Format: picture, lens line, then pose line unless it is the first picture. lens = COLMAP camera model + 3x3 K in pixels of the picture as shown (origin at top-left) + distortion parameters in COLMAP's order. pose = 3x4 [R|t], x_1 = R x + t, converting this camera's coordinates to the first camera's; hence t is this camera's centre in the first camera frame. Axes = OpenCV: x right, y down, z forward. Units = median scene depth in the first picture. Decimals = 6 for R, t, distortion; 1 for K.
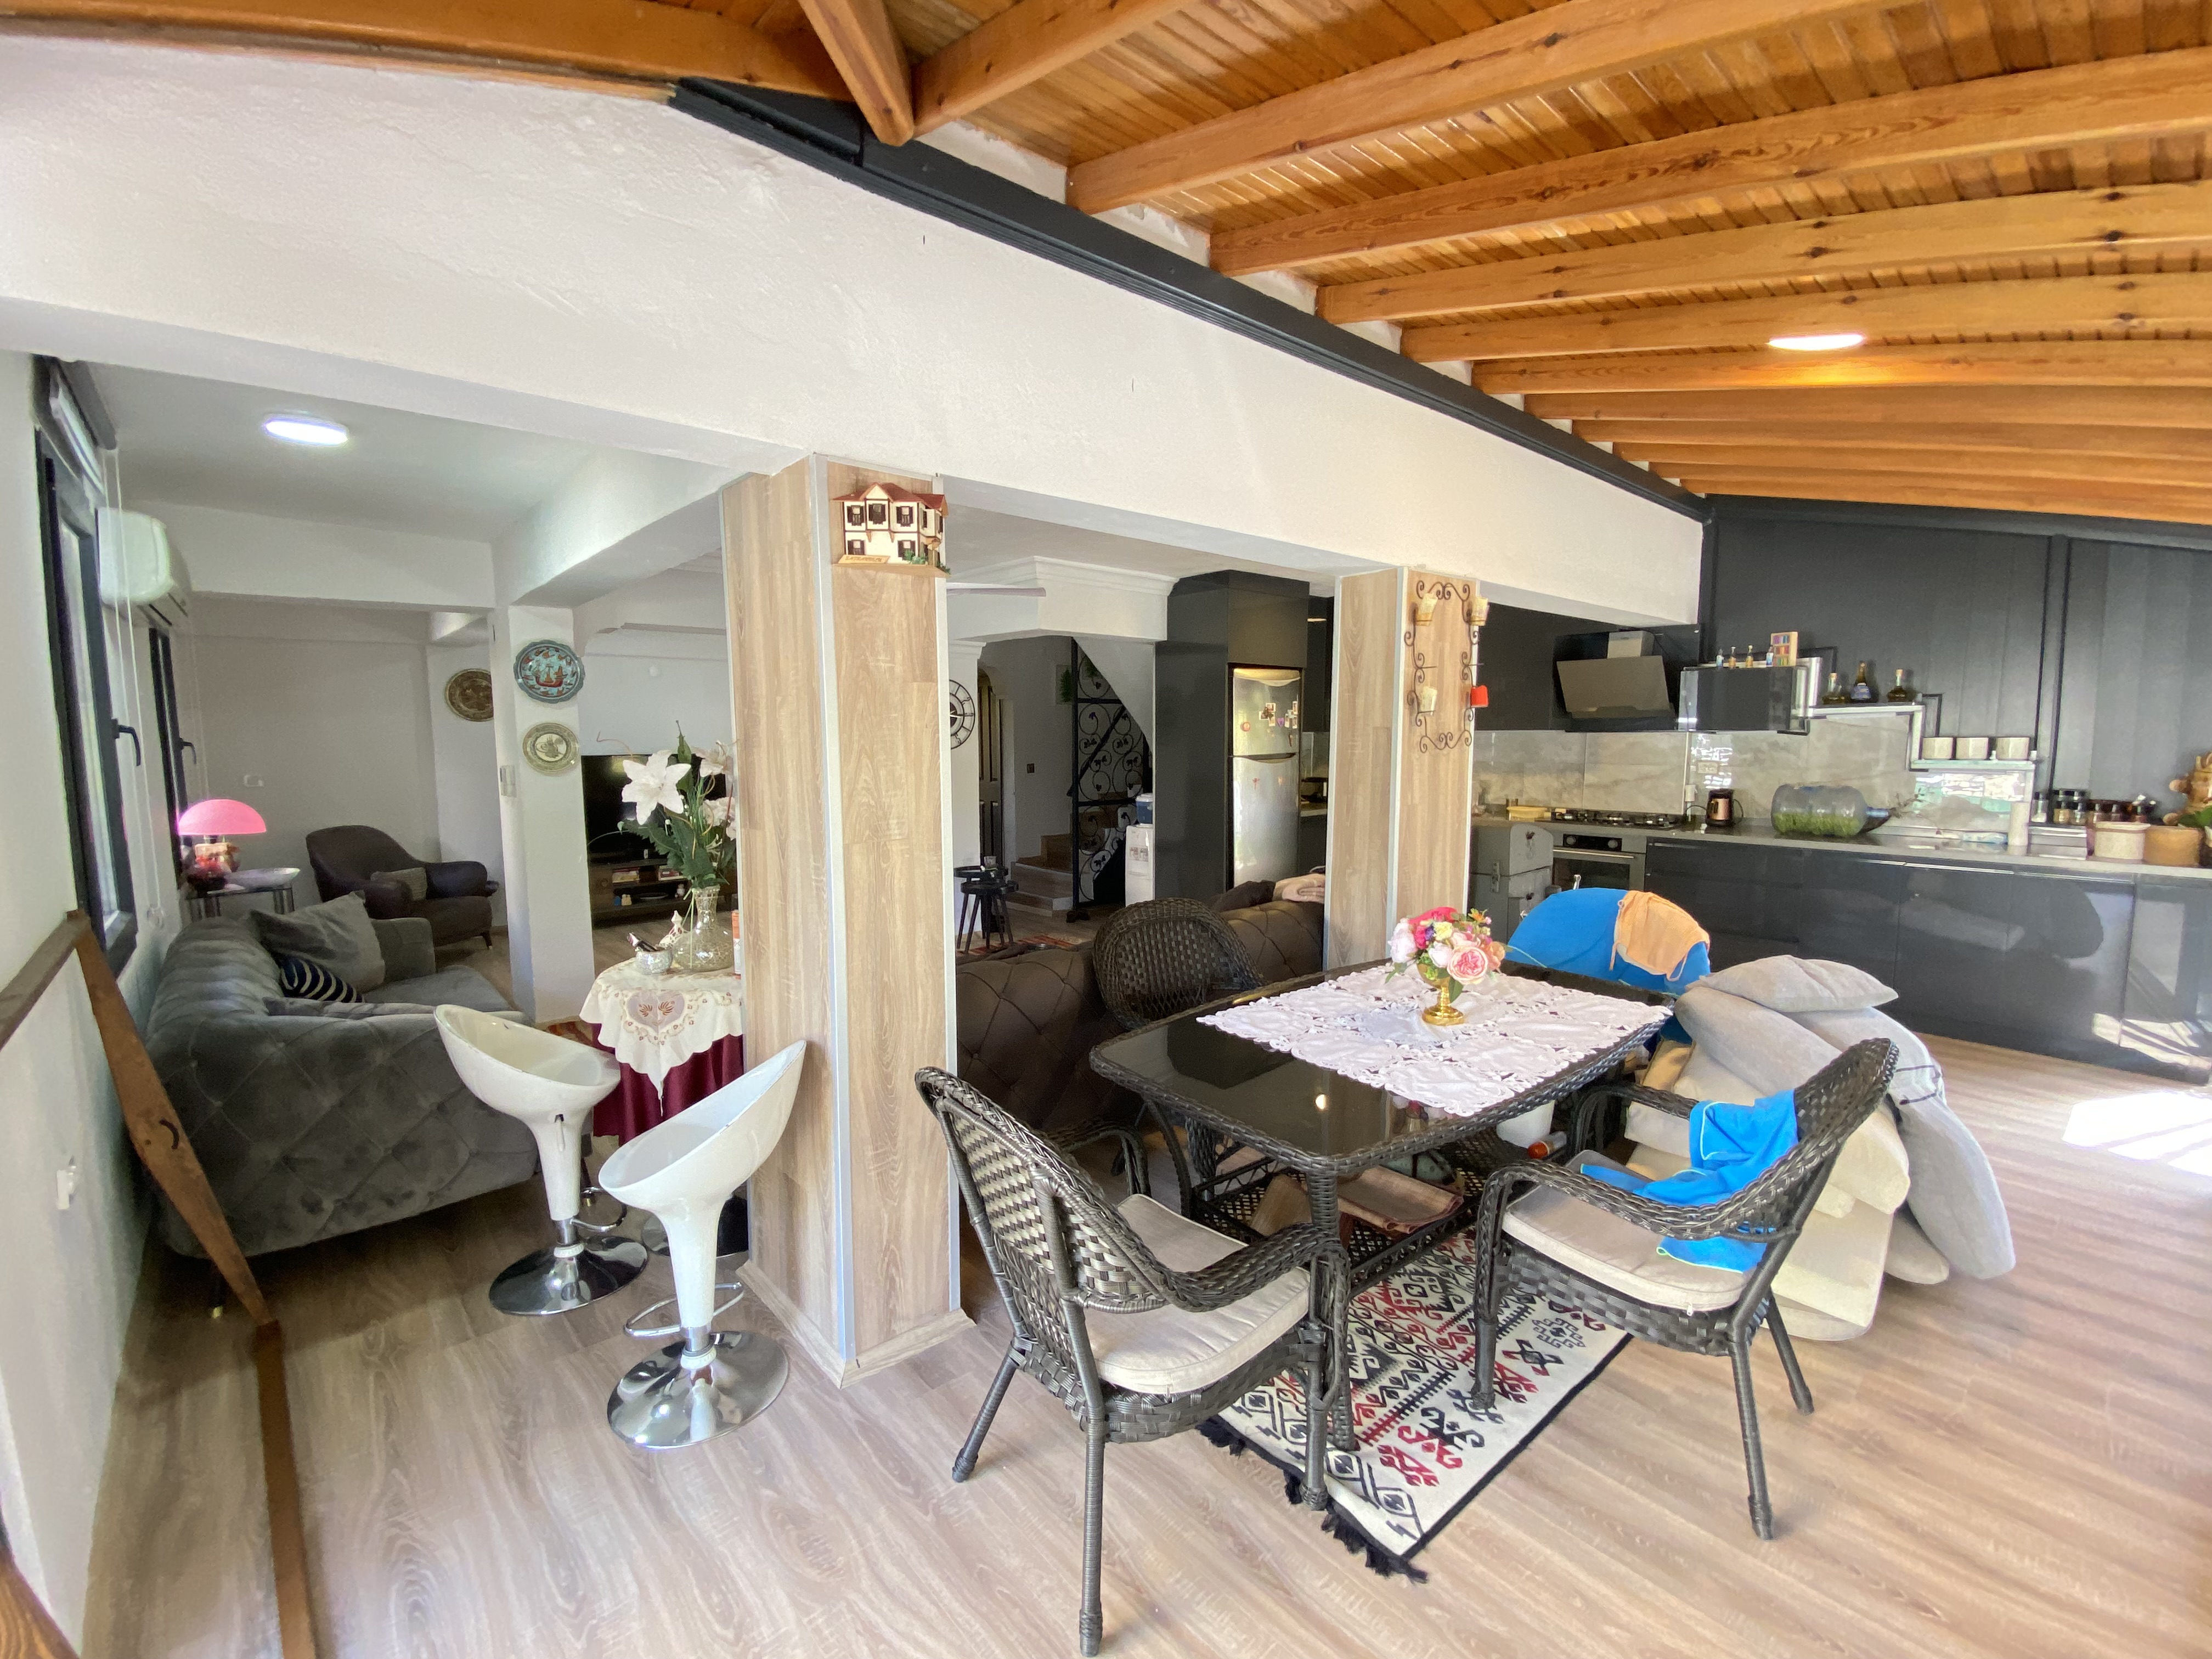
lens RADIAL K [[932.4, 0, 1105.3], [0, 932.4, 825.7], [0, 0, 1]] dist [0.041102, -0.032828]
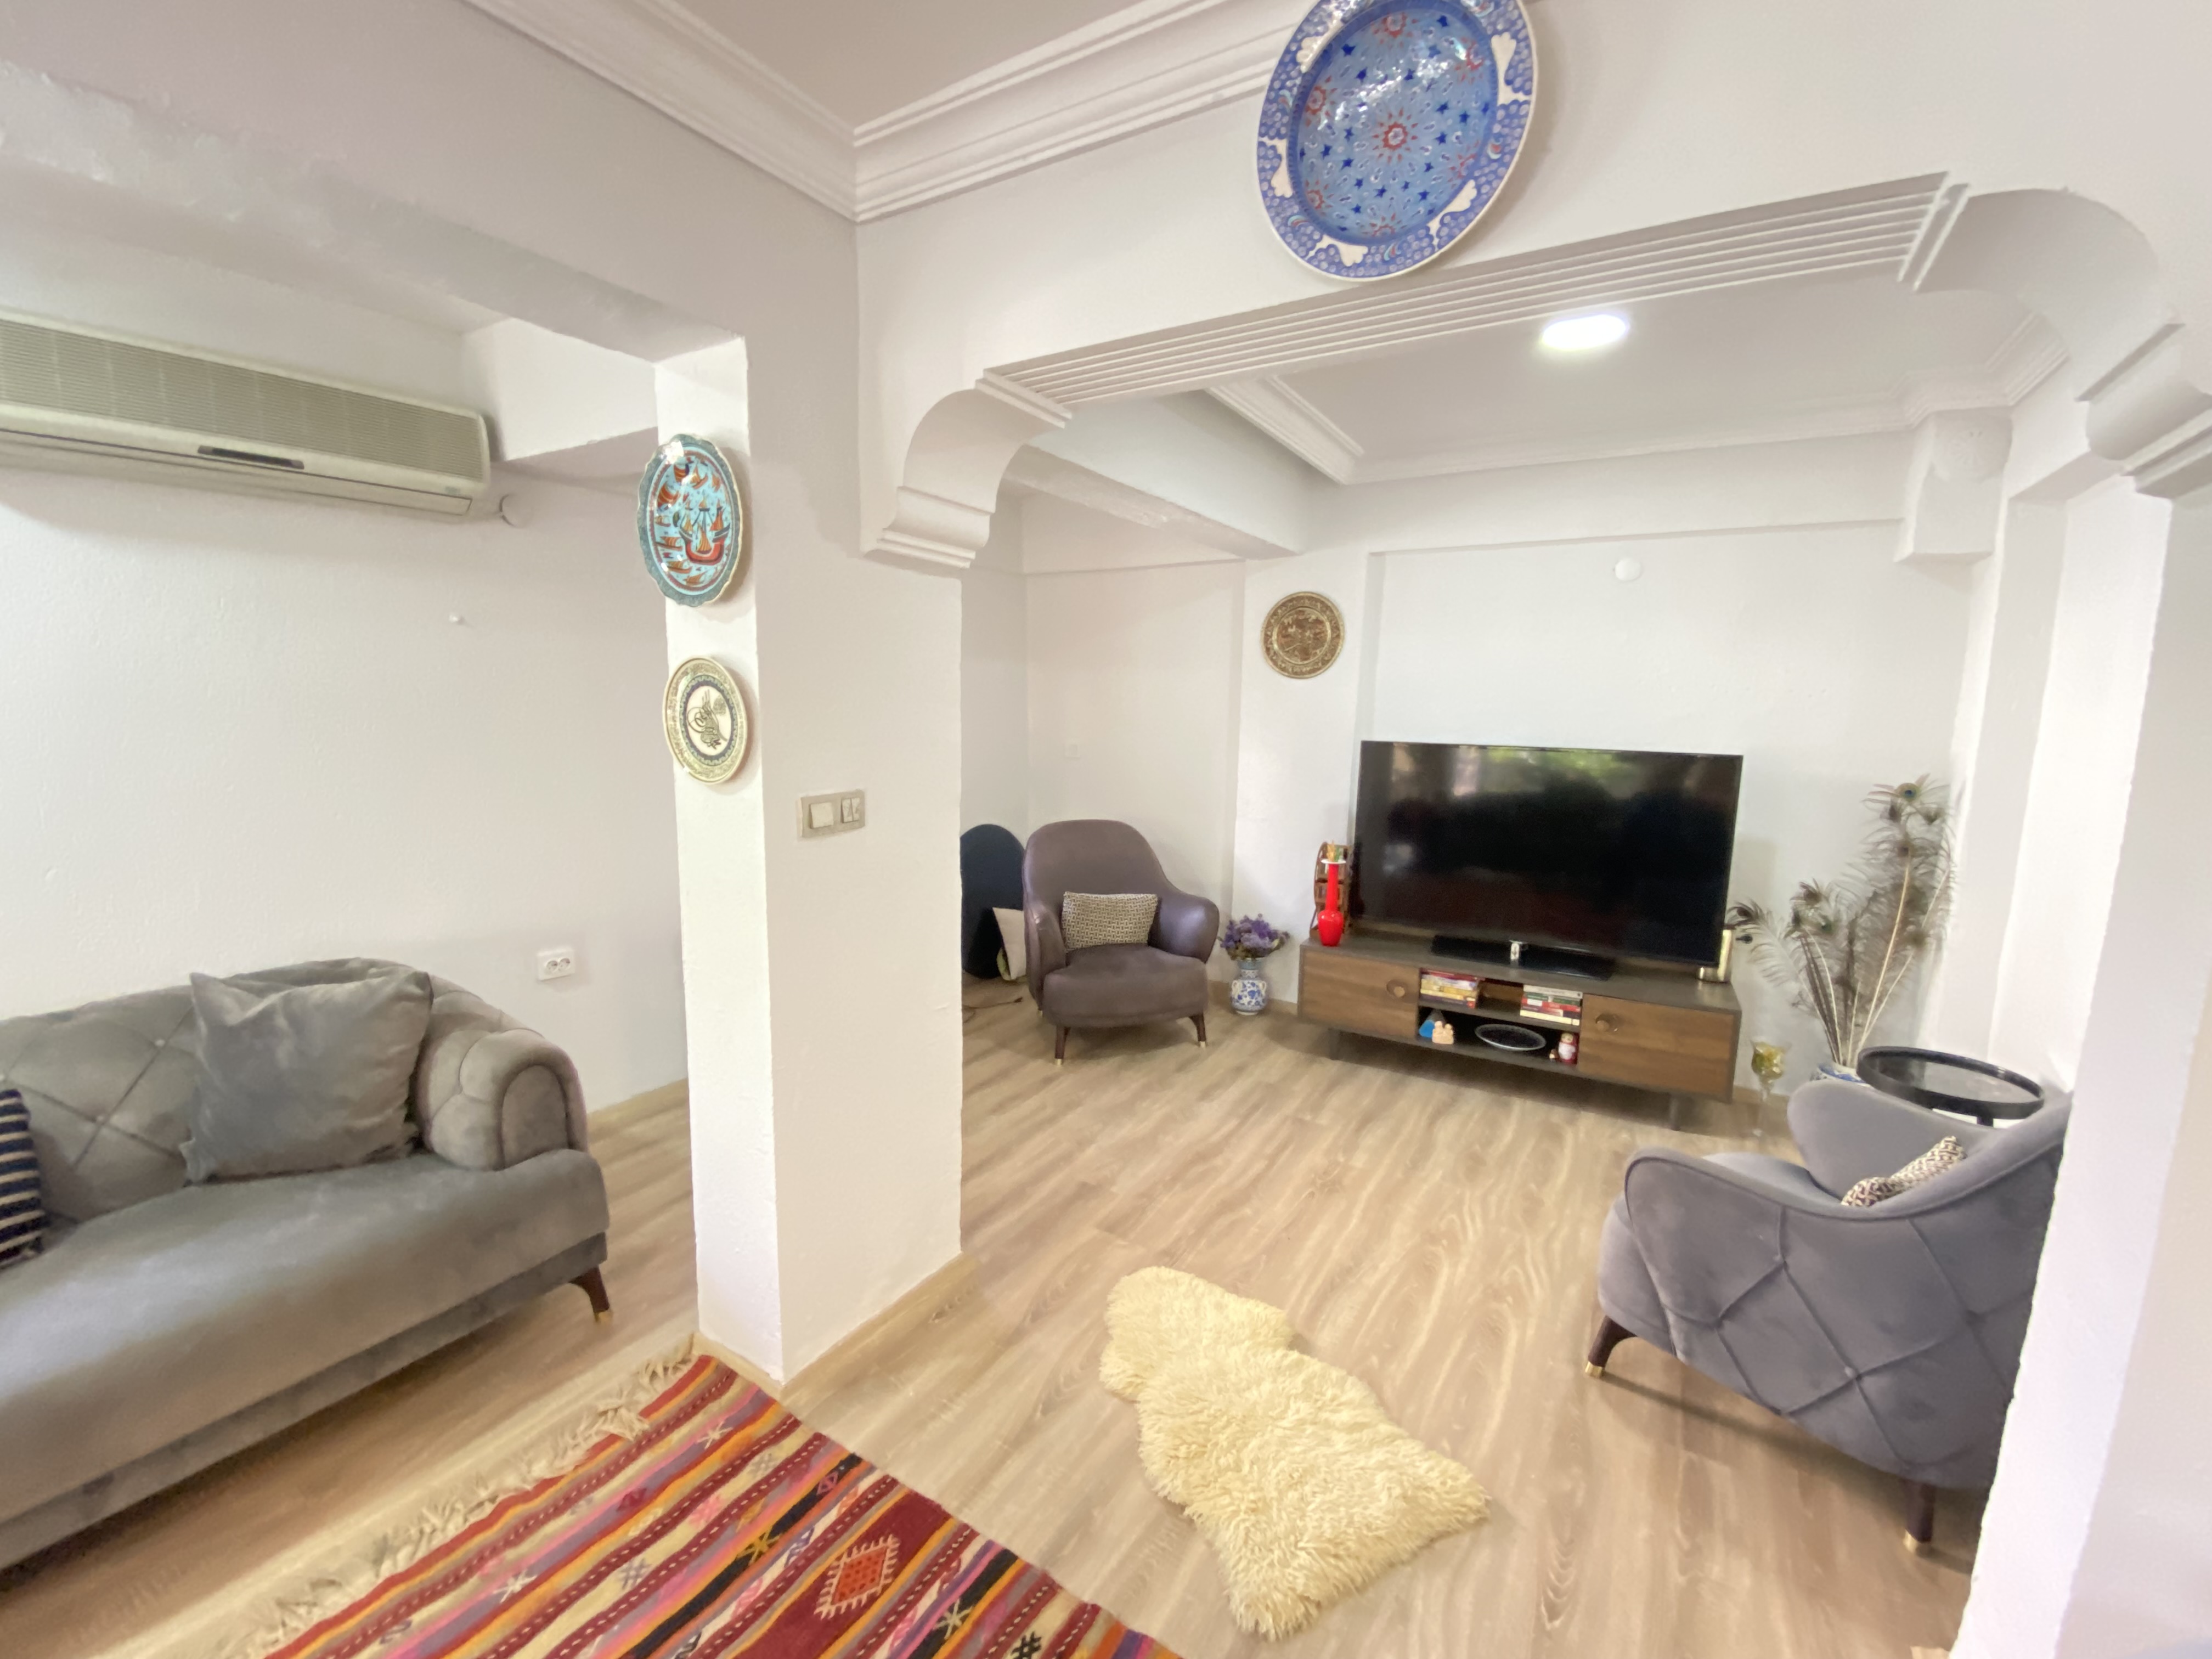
lens RADIAL K [[932.4, 0, 1105.3], [0, 932.4, 825.7], [0, 0, 1]] dist [0.041102, -0.032828]
pose [[0.290220, 0.150001, -0.945131, -0.190025], [-0.121883, 0.985389, 0.118965, -0.126185], [0.949166, 0.080669, 0.304263, 1.231459]]
